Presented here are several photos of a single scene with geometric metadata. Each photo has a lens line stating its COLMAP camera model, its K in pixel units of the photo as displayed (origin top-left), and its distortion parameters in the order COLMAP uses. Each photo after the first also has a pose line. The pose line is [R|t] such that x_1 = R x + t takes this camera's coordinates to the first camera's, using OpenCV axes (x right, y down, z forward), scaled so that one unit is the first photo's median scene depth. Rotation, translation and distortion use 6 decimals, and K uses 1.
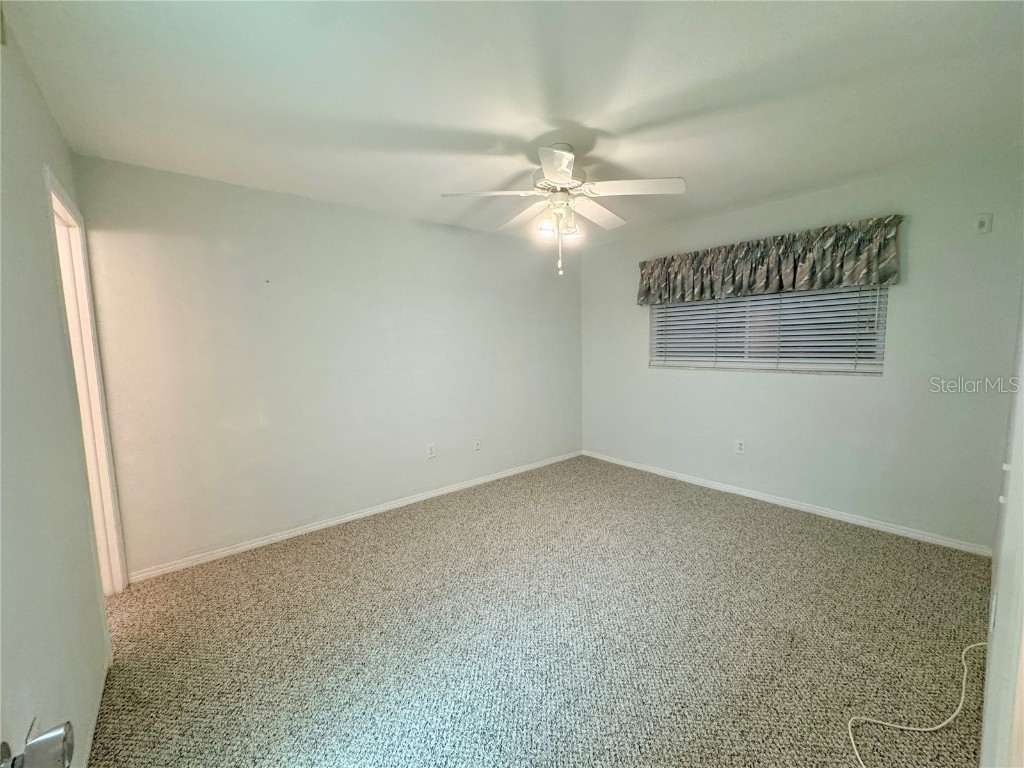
lens RADIAL K [[408.5, 0, 509.3], [0, 408.5, 383.6], [0, 0, 1]] dist [-0.003807, 0.000583]
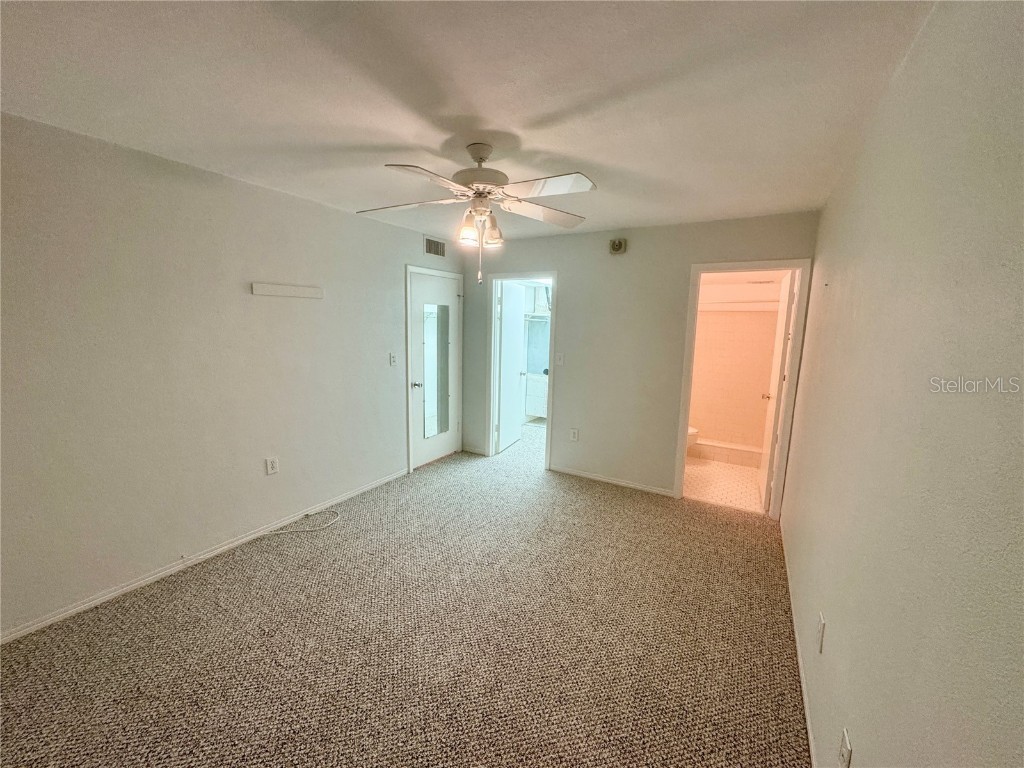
lens RADIAL K [[408.5, 0, 513.1], [0, 408.5, 383.2], [0, 0, 1]] dist [-0.003807, 0.000583]
pose [[-0.938095, 0.051268, -0.342562, 0.345586], [-0.038825, 0.967190, 0.251071, -0.260400], [0.344194, 0.248829, -0.905326, 1.742056]]
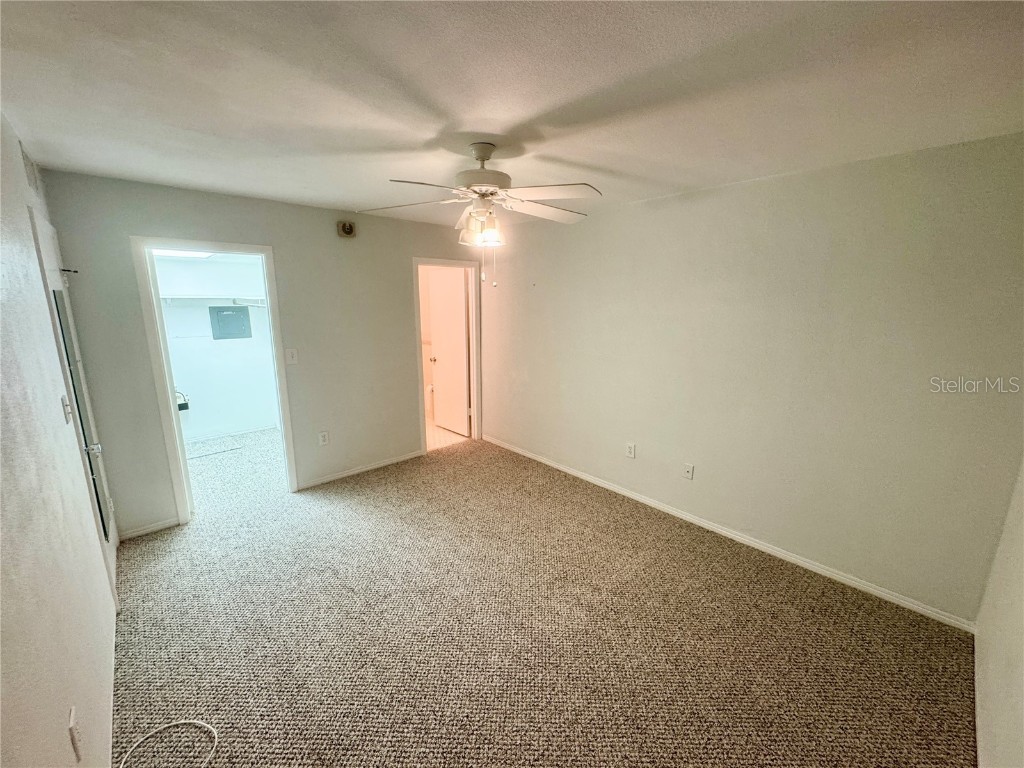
lens RADIAL K [[408.5, 0, 513.2], [0, 408.5, 382.8], [0, 0, 1]] dist [-0.003807, 0.000583]
pose [[0.065435, 0.223041, -0.972610, 0.983804], [-0.110298, 0.970343, 0.215101, -0.235788], [0.991742, 0.093202, 0.088095, 0.906605]]
